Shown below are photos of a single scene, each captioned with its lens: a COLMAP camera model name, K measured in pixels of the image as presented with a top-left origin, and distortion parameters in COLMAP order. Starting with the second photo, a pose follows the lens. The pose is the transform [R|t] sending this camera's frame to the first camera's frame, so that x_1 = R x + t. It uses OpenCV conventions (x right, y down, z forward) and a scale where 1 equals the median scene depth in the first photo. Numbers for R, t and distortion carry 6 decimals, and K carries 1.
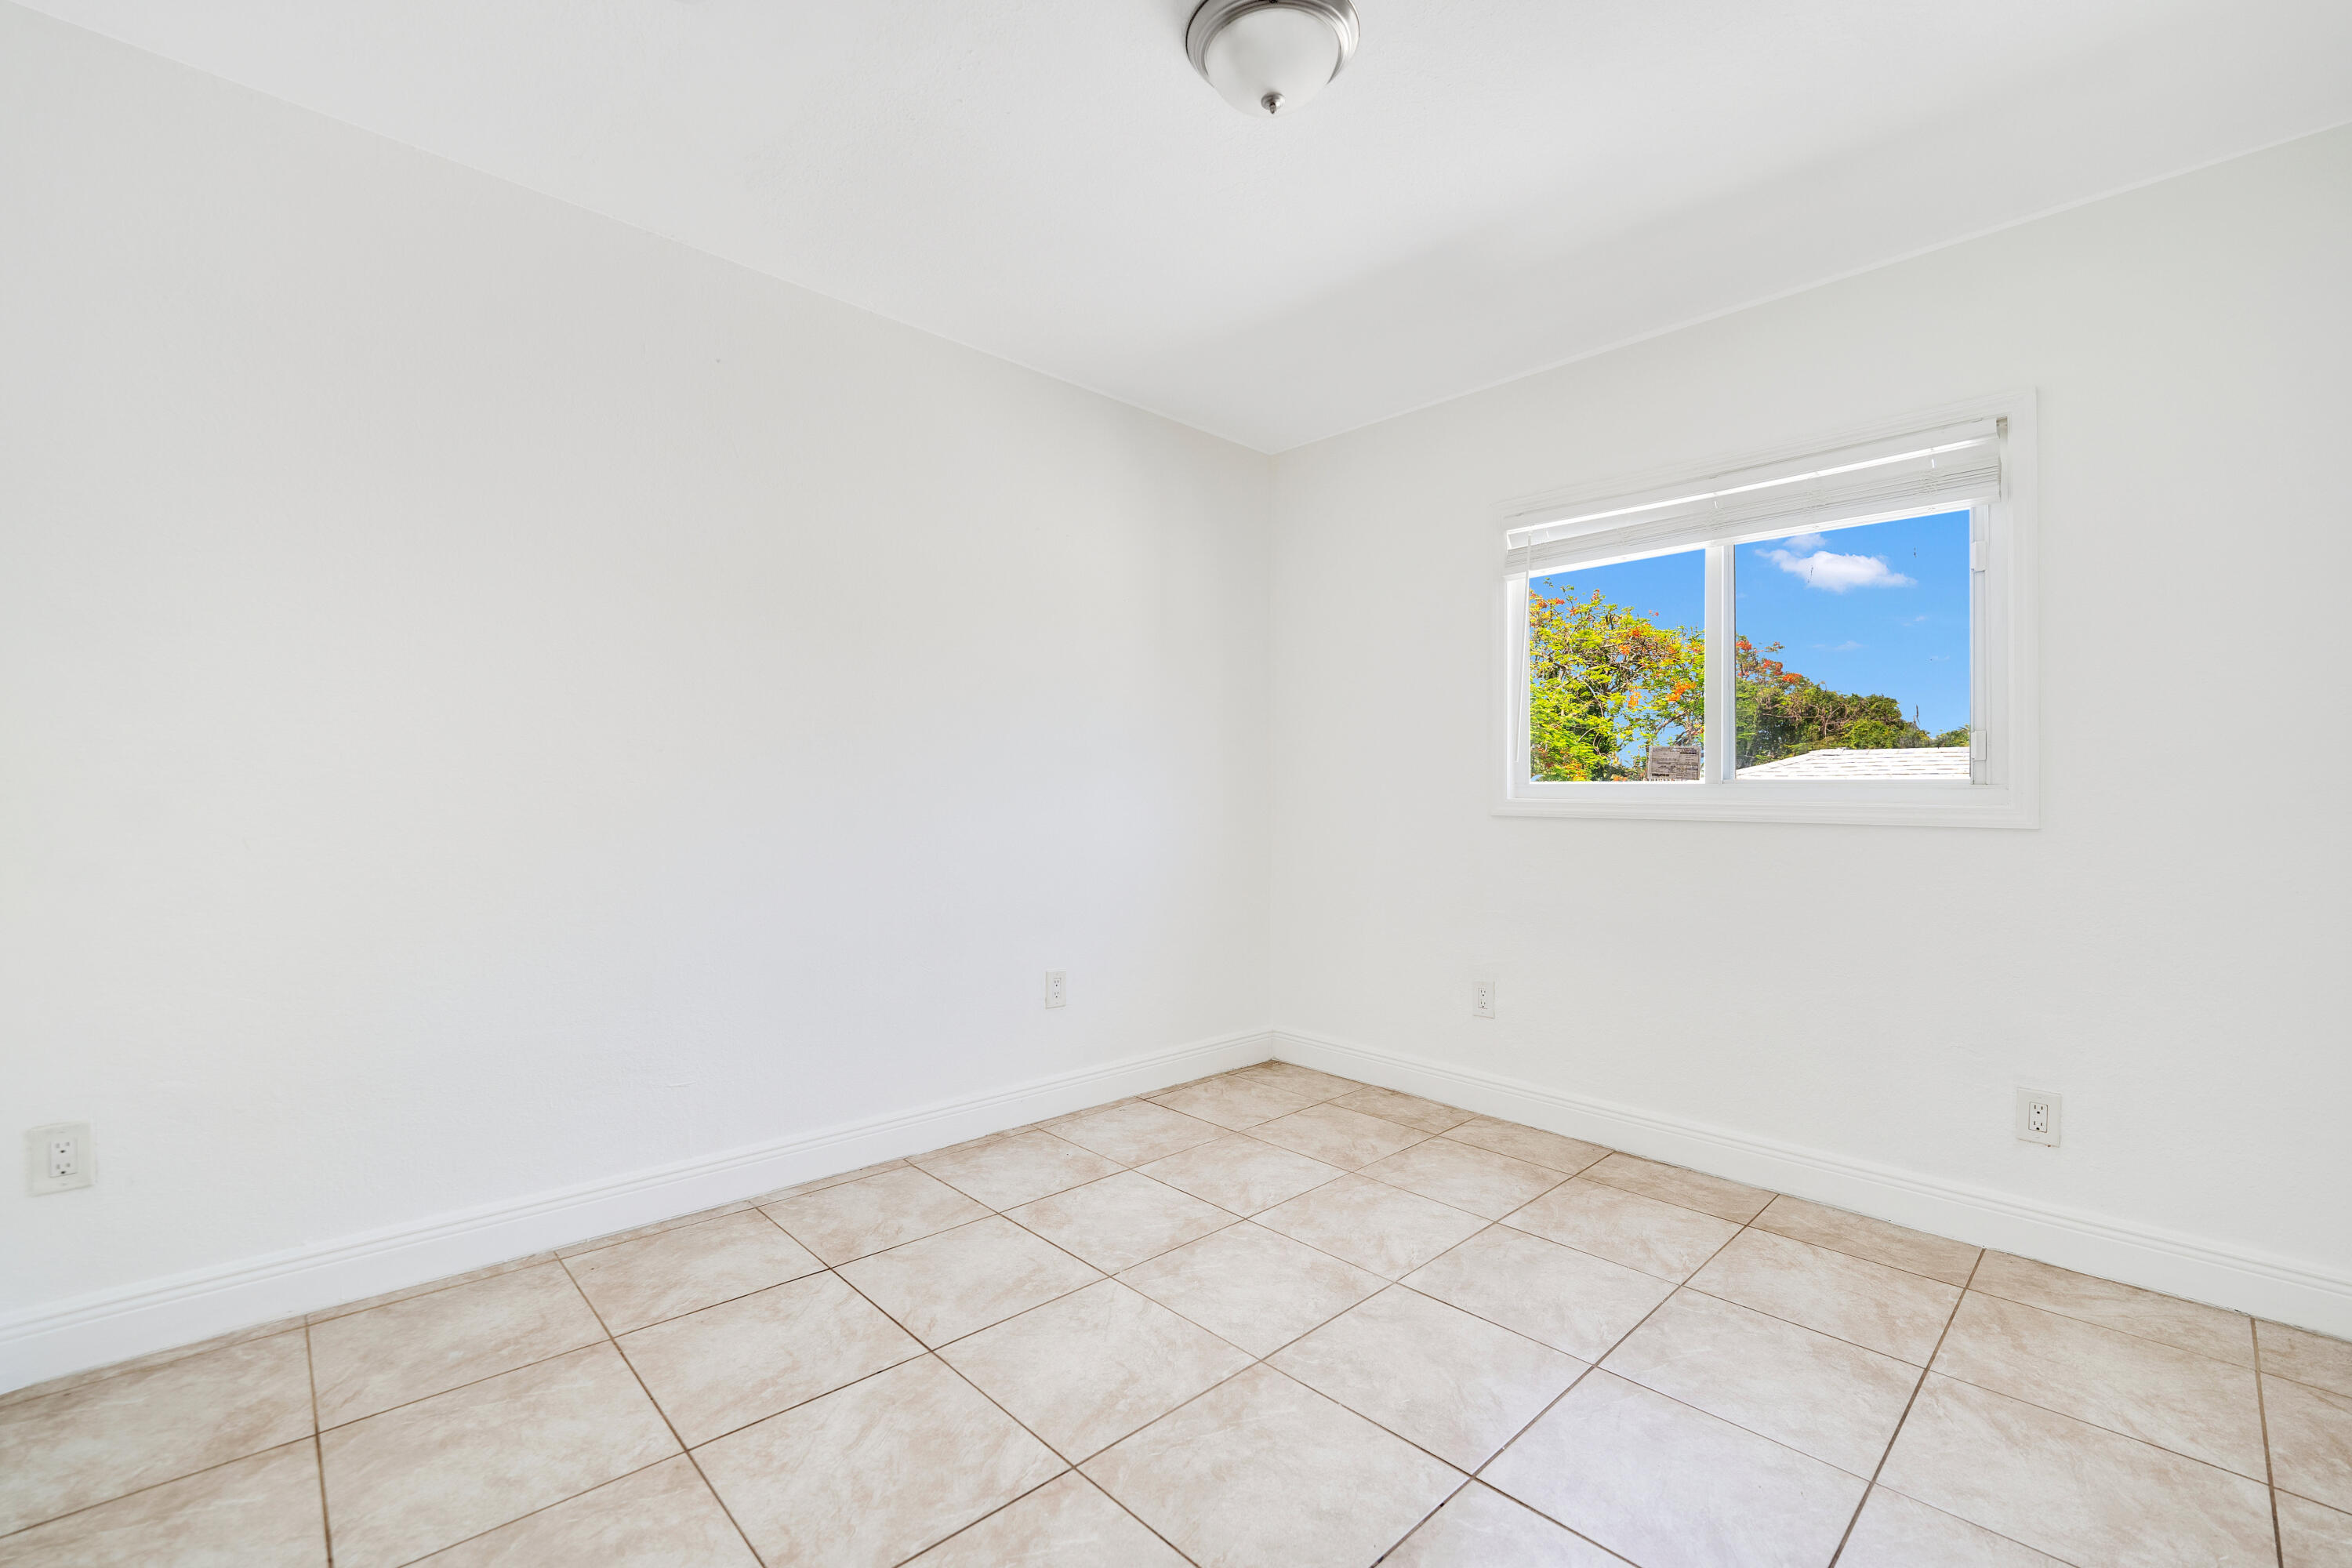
lens RADIAL K [[985.5, 0, 1147.0], [0, 985.5, 785.0], [0, 0, 1]] dist [-0.002068, 0.000364]
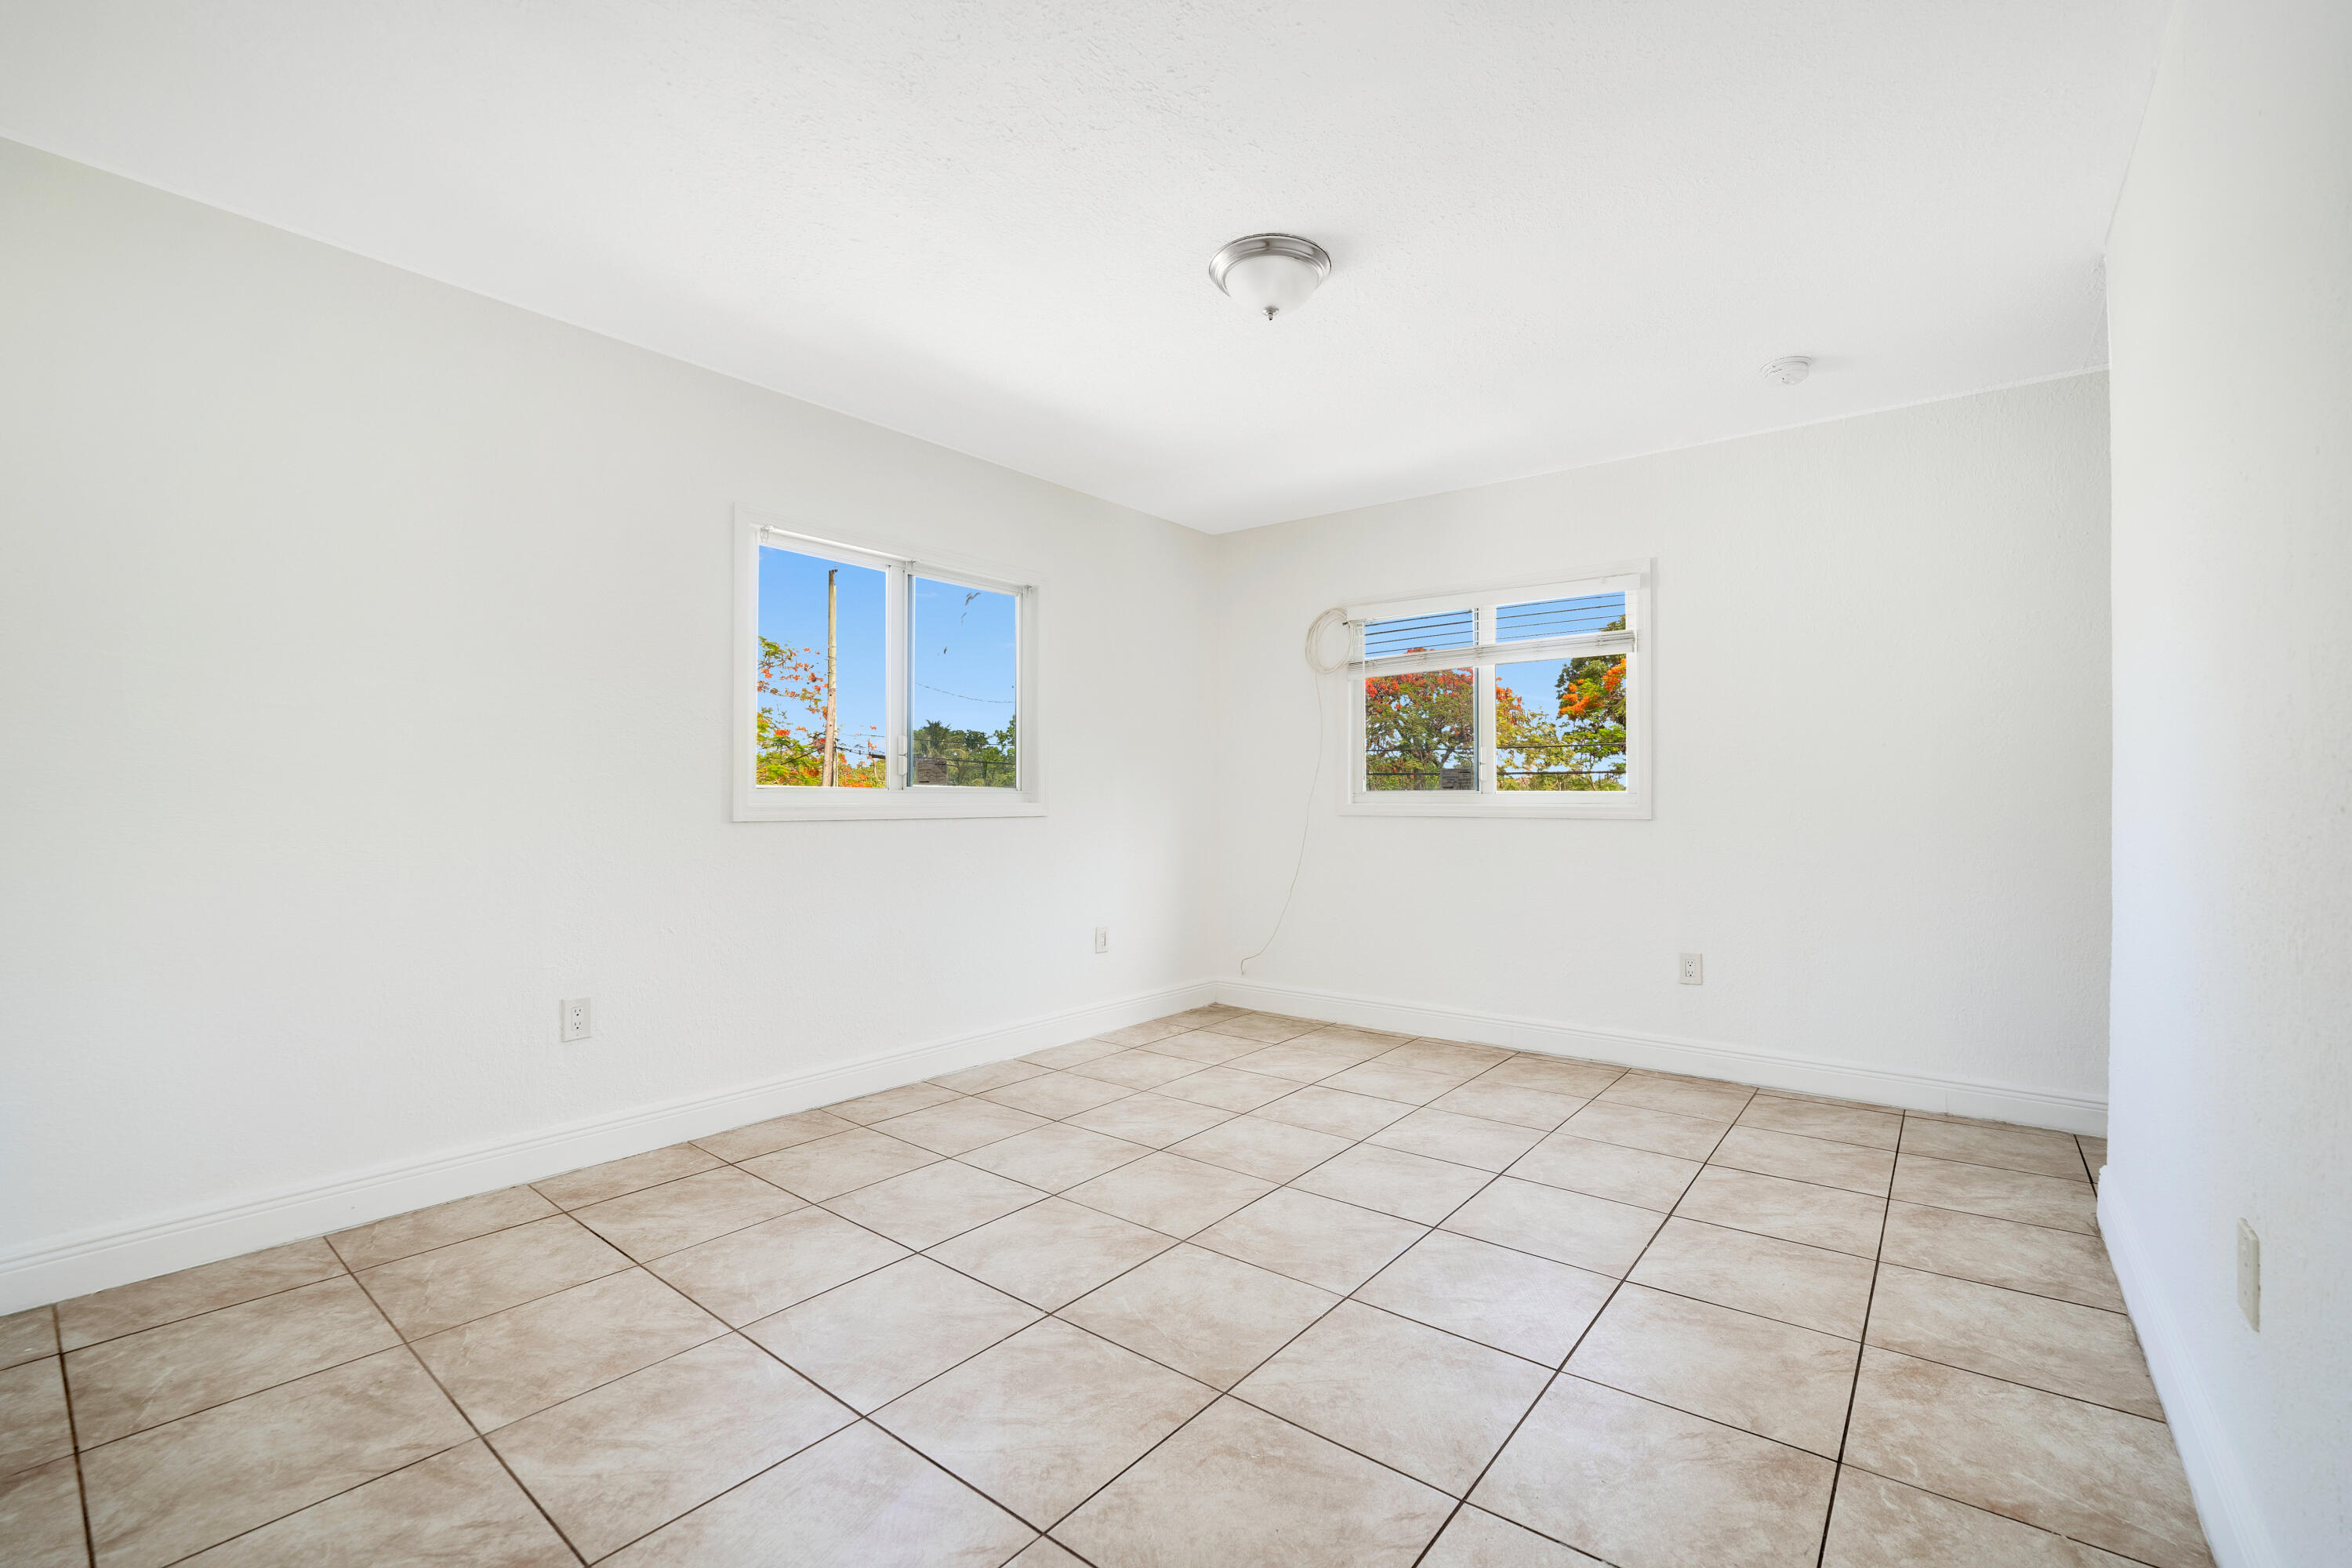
lens RADIAL K [[999.7, 0, 1169.0], [0, 999.7, 789.1], [0, 0, 1]] dist [-0.023232, 0.001398]
pose [[-0.153177, 0.003218, 0.988193, -1.686315], [-0.009512, 0.999944, -0.004731, 0.008971], [-0.988153, -0.010125, -0.153138, 1.800329]]
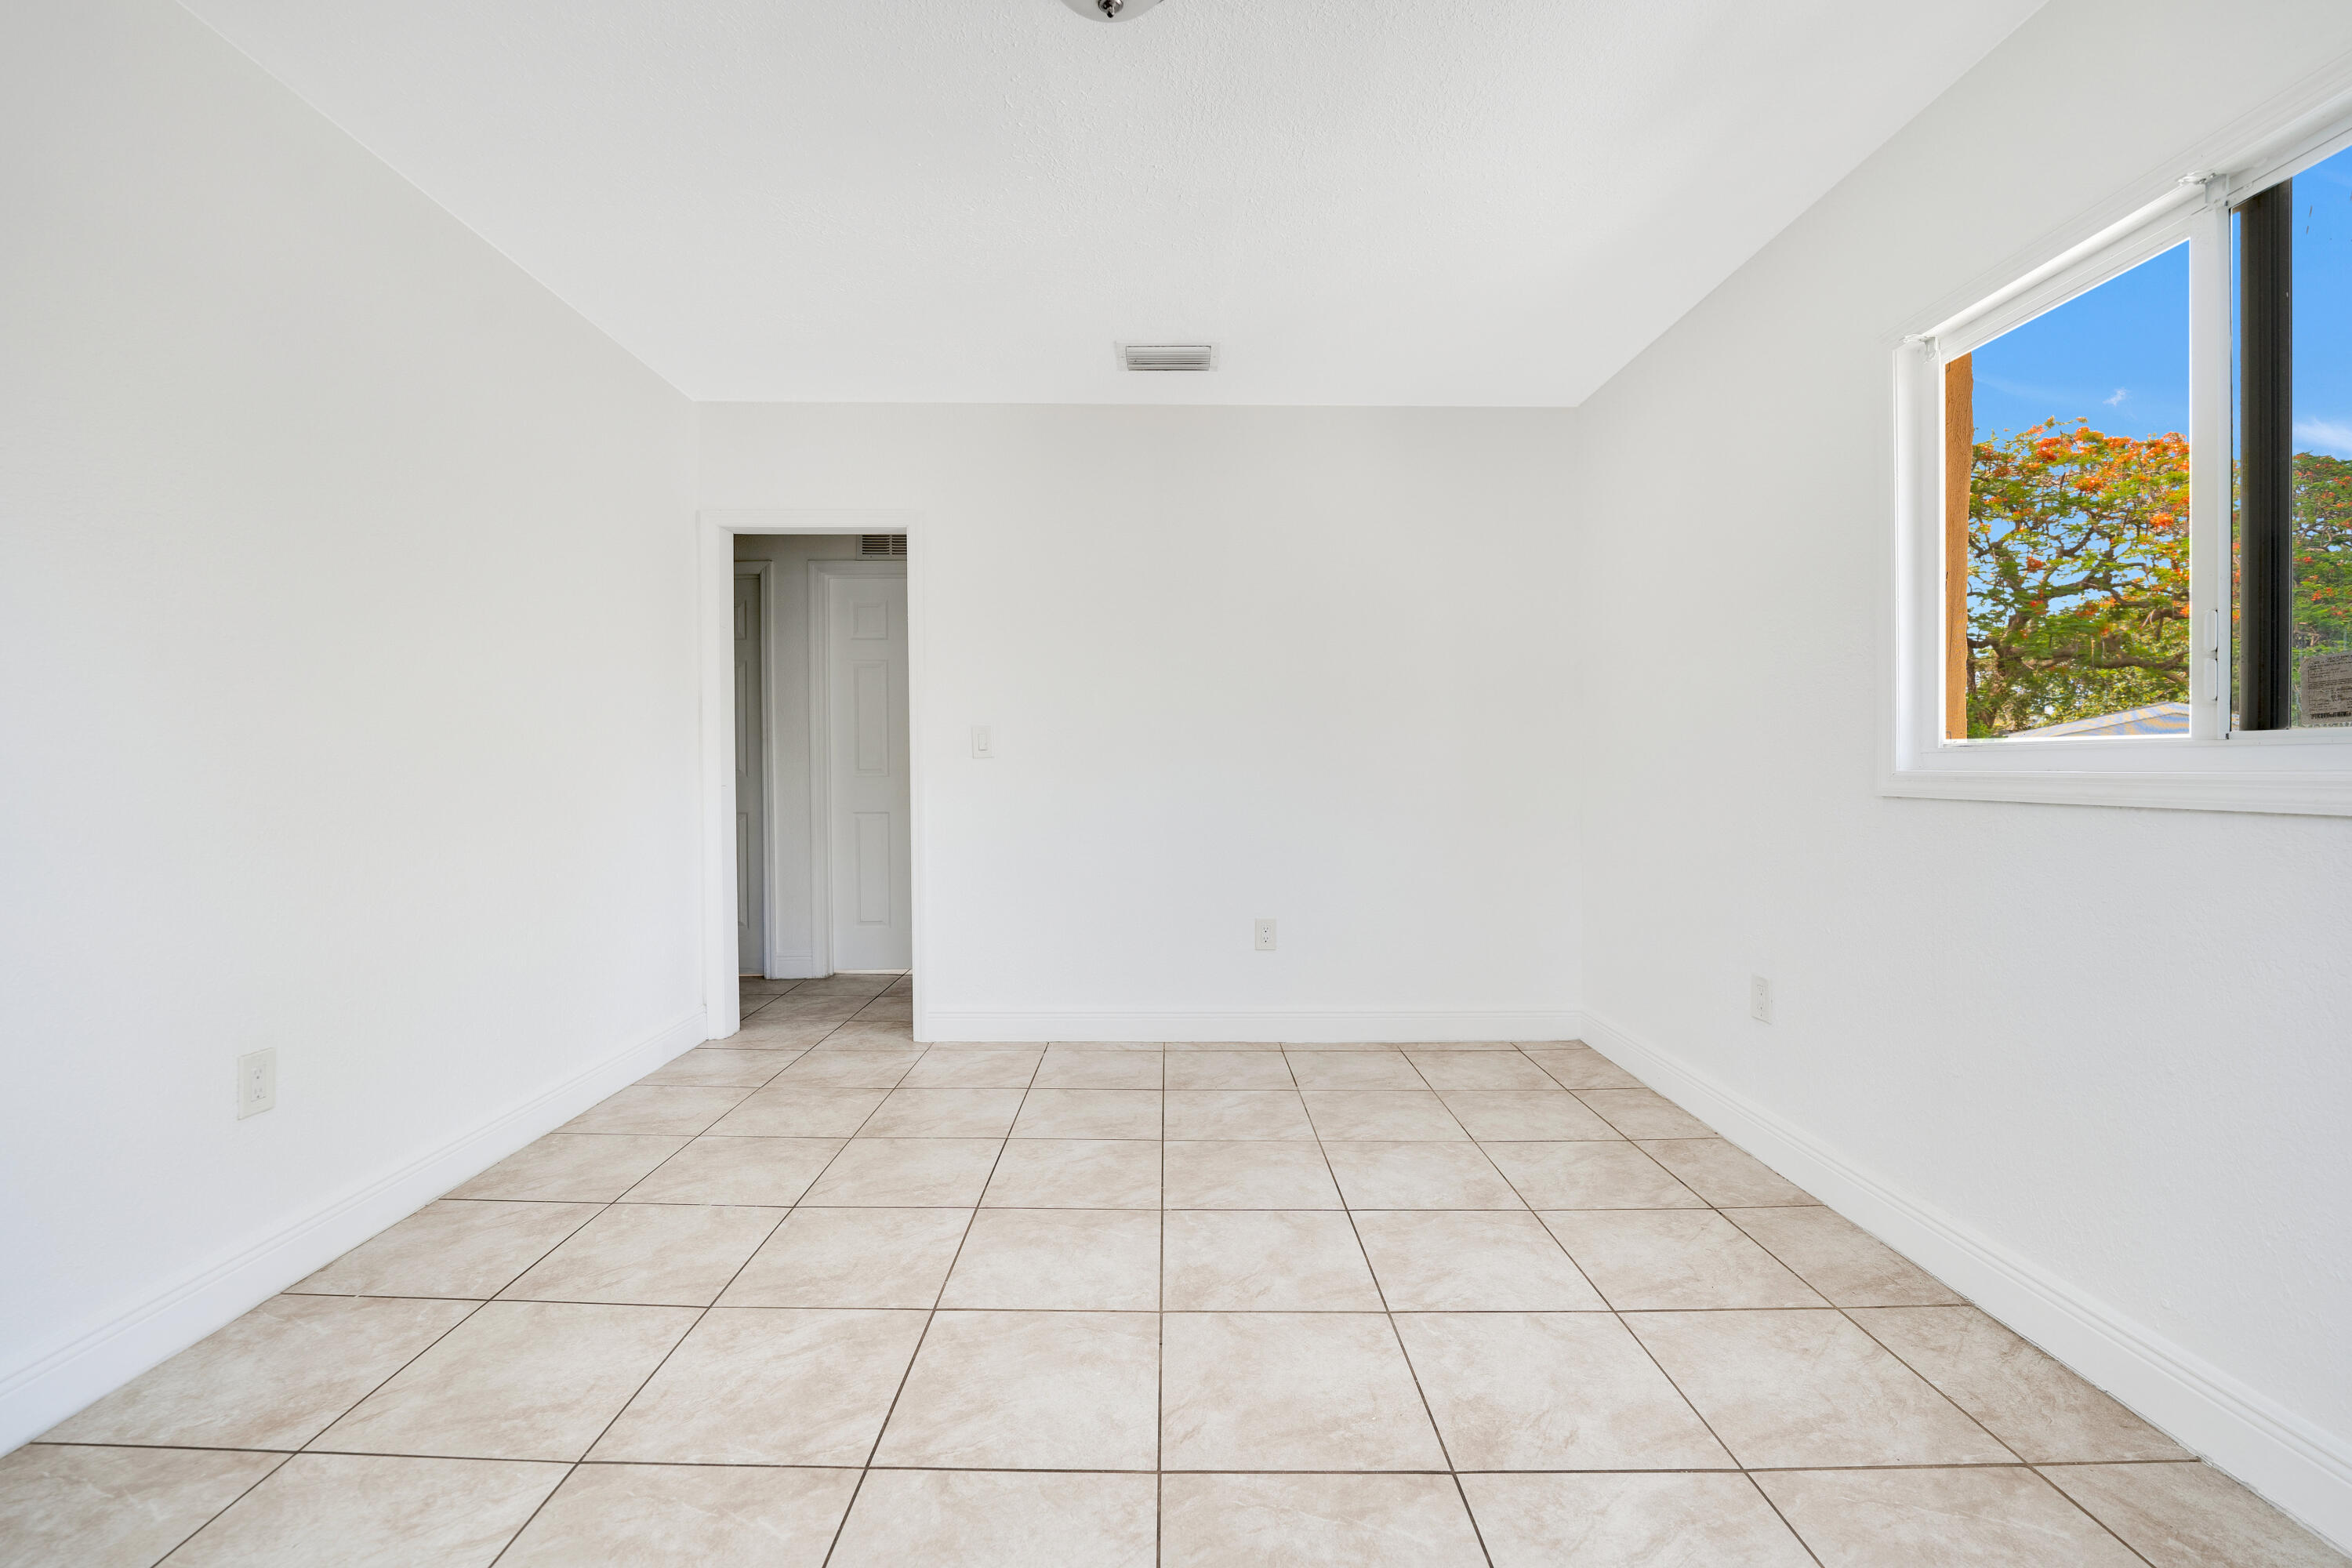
lens RADIAL K [[999.7, 0, 1169.0], [0, 999.7, 789.1], [0, 0, 1]] dist [-0.023232, 0.001398]
pose [[0.739082, 0.006626, -0.673583, 0.348905], [0.011874, 0.999668, 0.022862, 0.015829], [0.673511, -0.024895, 0.738758, 0.799001]]
